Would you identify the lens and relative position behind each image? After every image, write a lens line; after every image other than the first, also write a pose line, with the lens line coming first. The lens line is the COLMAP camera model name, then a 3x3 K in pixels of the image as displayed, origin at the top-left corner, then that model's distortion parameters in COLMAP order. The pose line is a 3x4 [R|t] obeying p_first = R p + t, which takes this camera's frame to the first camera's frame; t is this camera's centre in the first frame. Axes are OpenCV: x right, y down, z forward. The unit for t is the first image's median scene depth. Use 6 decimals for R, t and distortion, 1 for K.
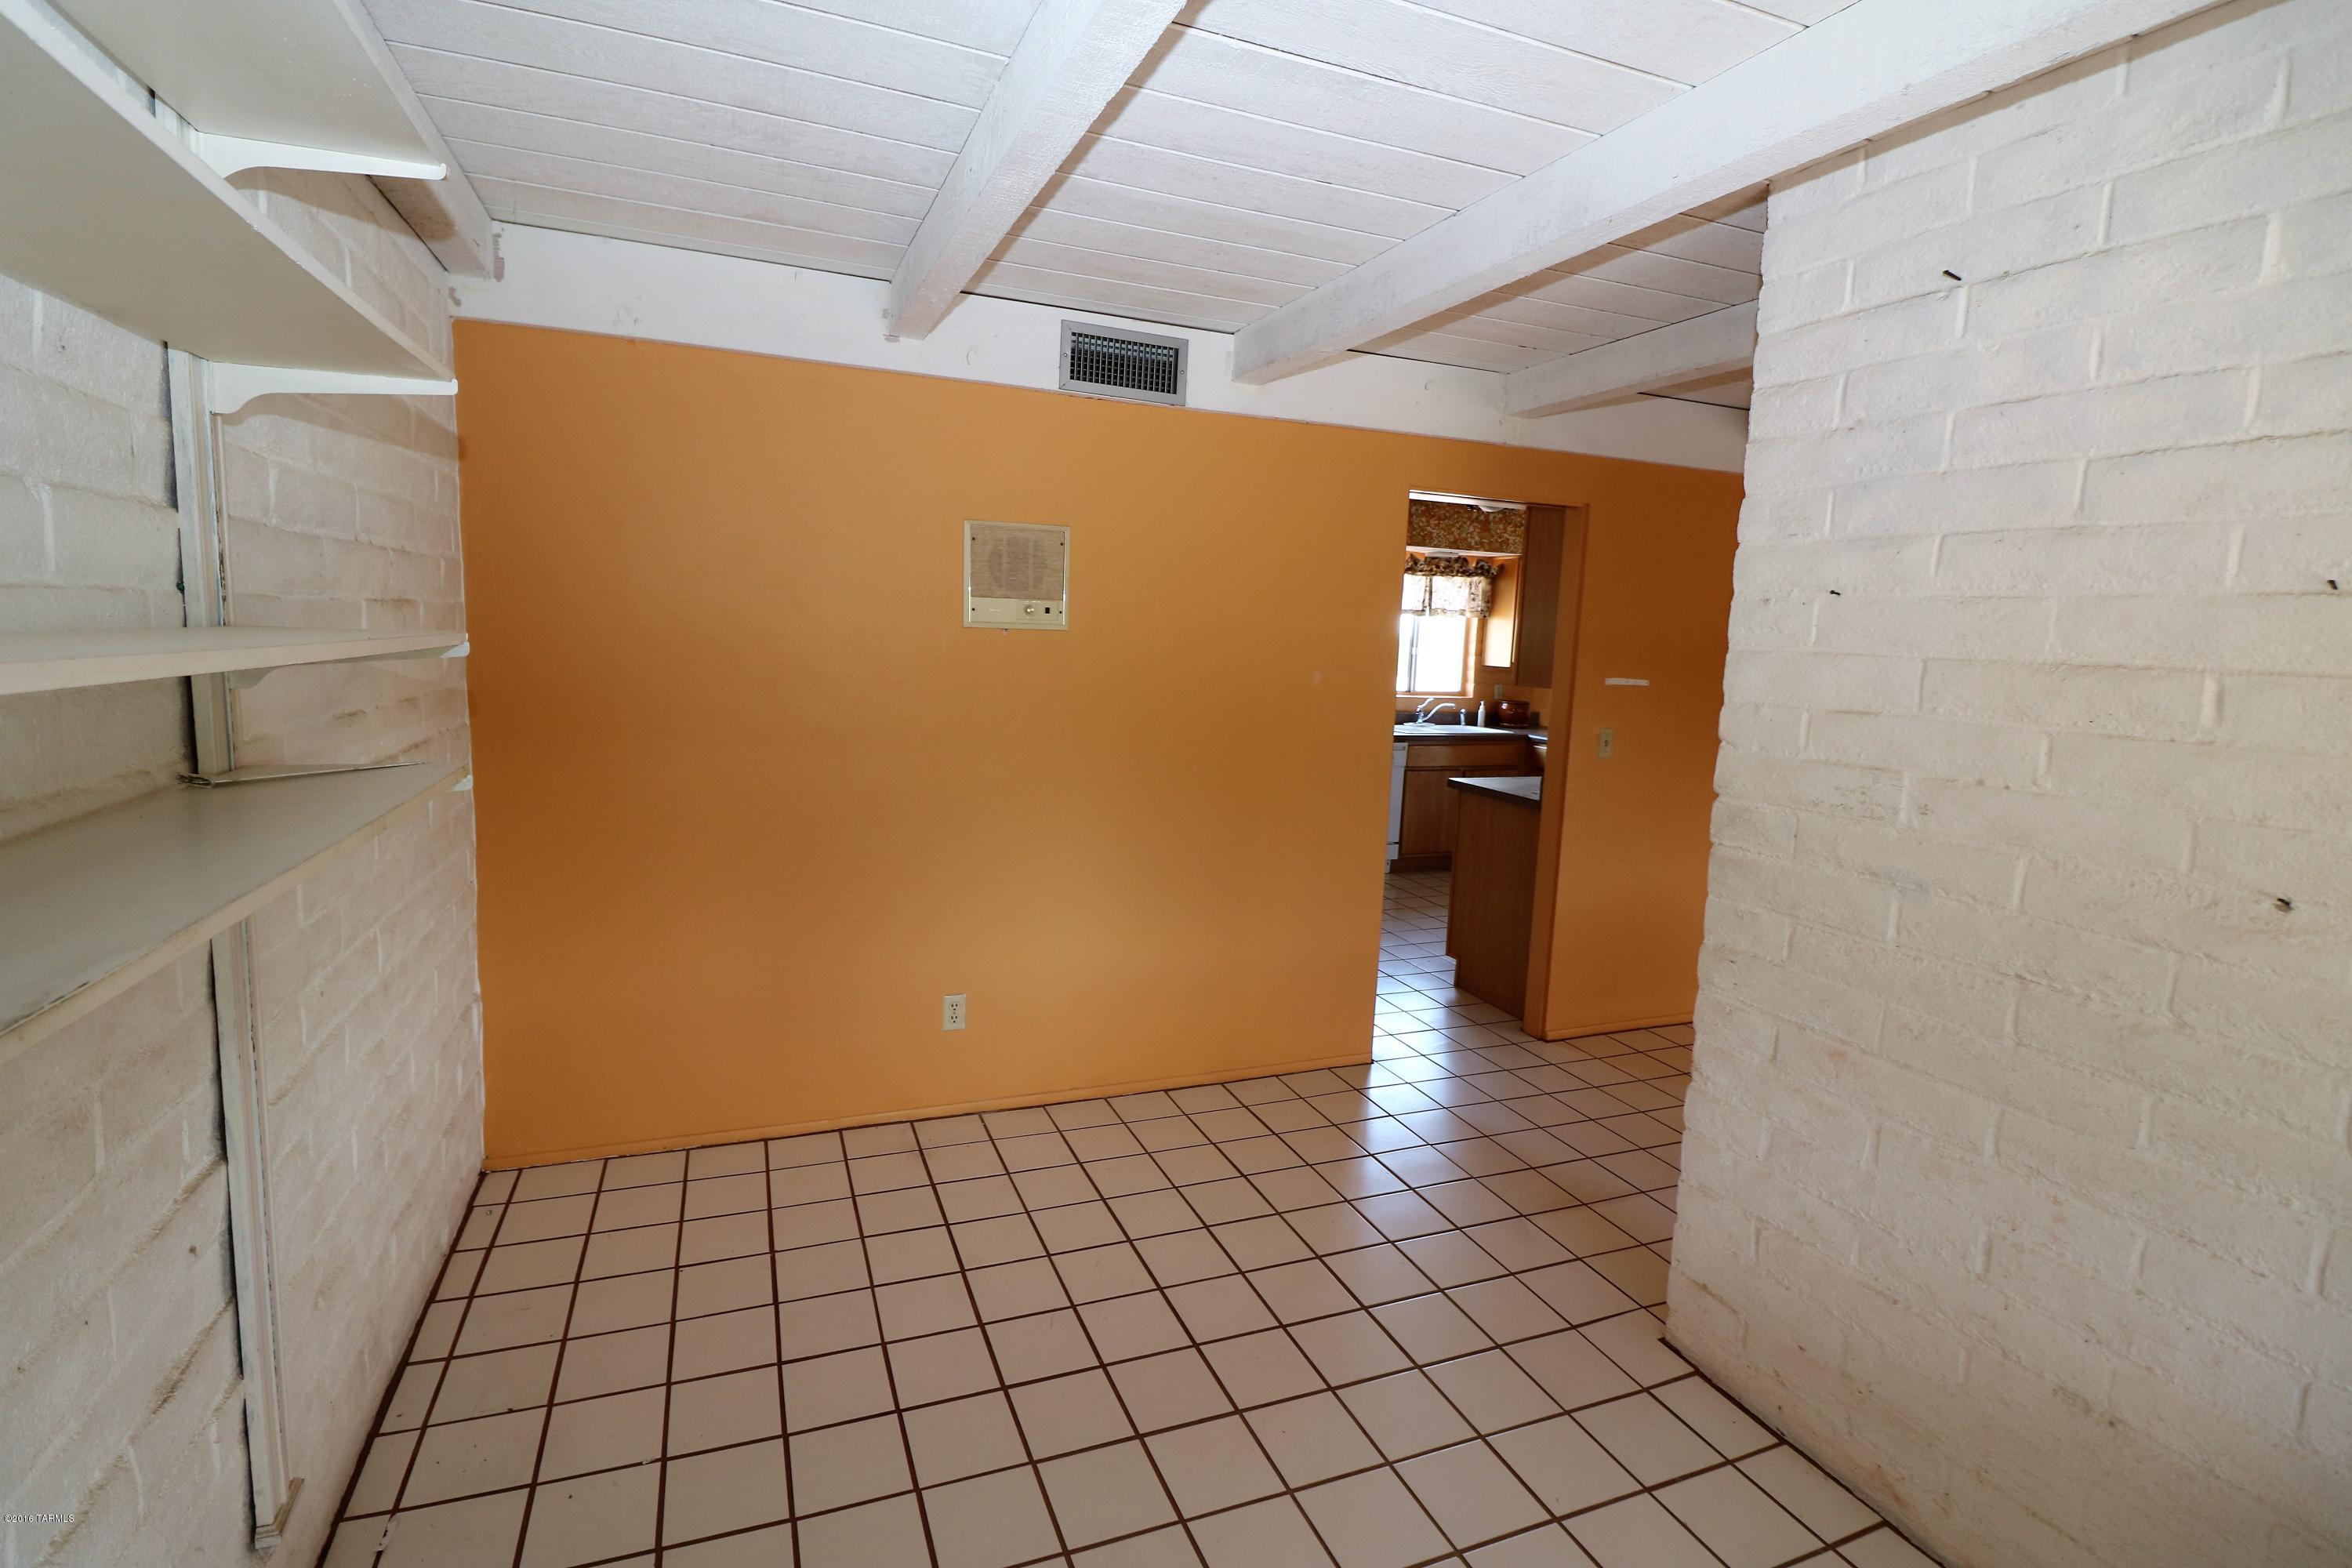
lens RADIAL K [[1099.5, 0, 1164.8], [0, 1099.5, 755.8], [0, 0, 1]] dist [-0.002193, -0.000332]
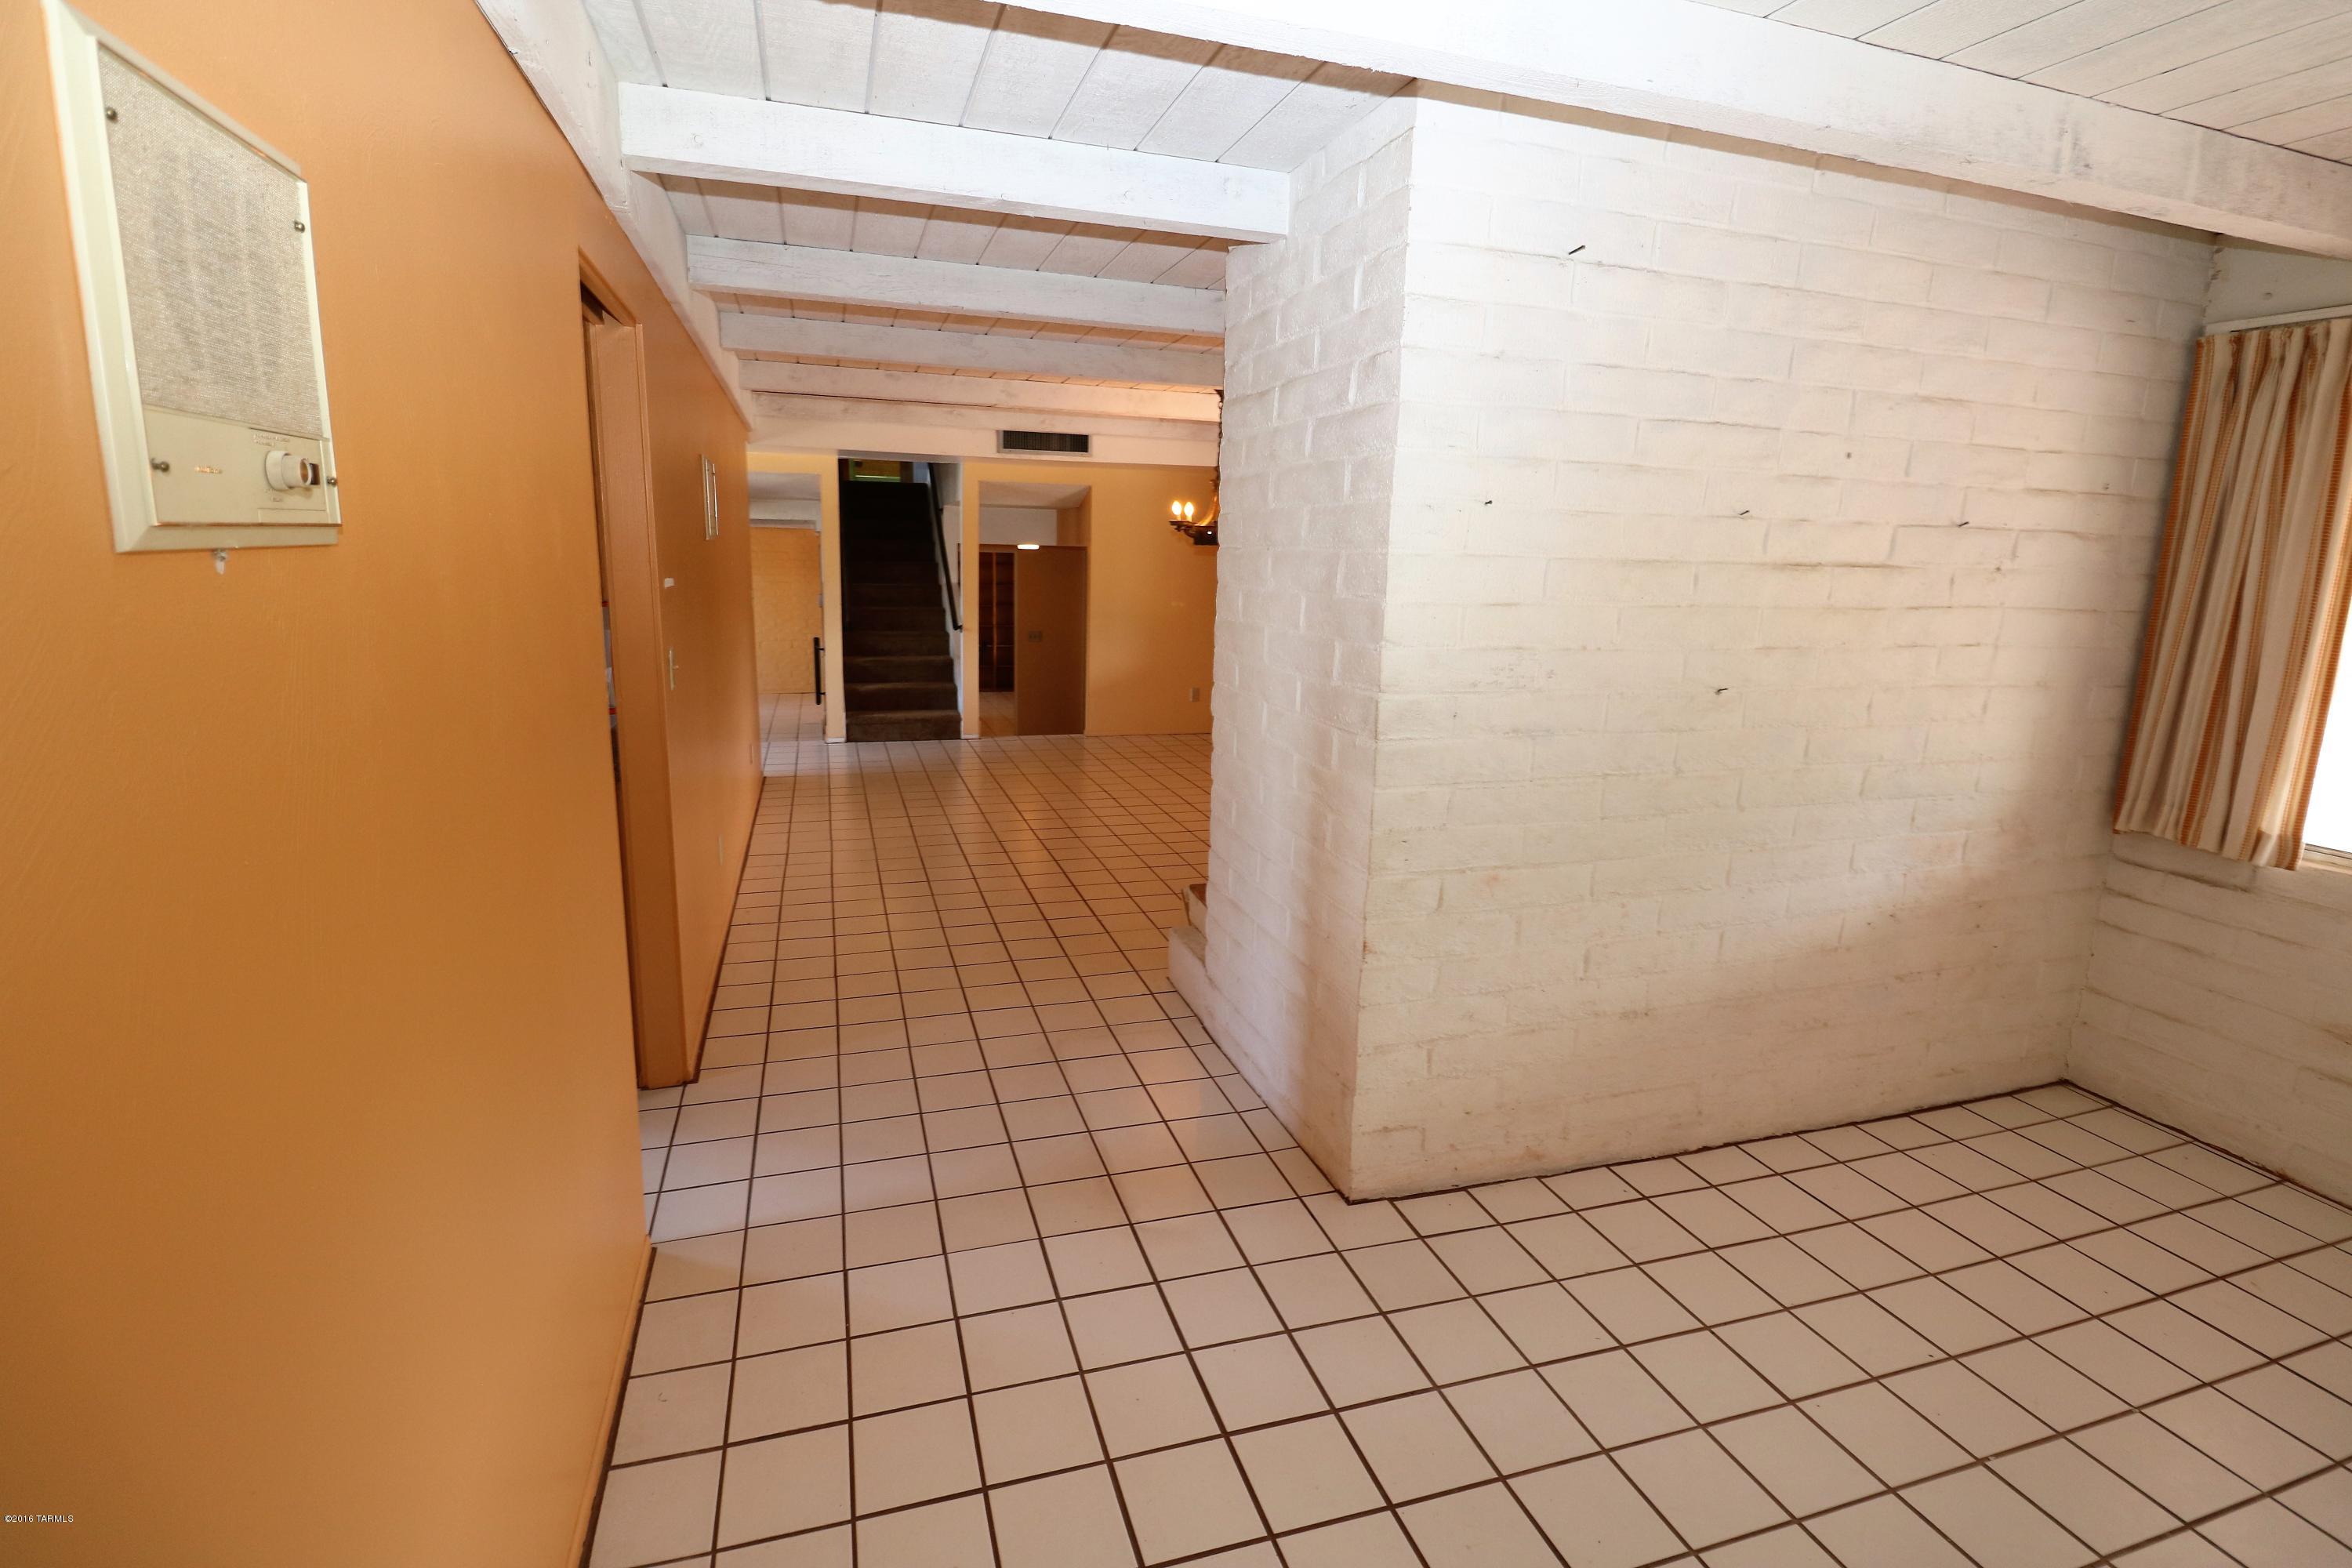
lens RADIAL K [[1099.5, 0, 1164.8], [0, 1099.5, 755.8], [0, 0, 1]] dist [-0.002193, -0.000332]
pose [[0.080970, -0.227625, 0.970377, -0.633408], [0.091939, 0.971128, 0.220129, -0.184283], [-0.992467, 0.071392, 0.099560, 1.303429]]
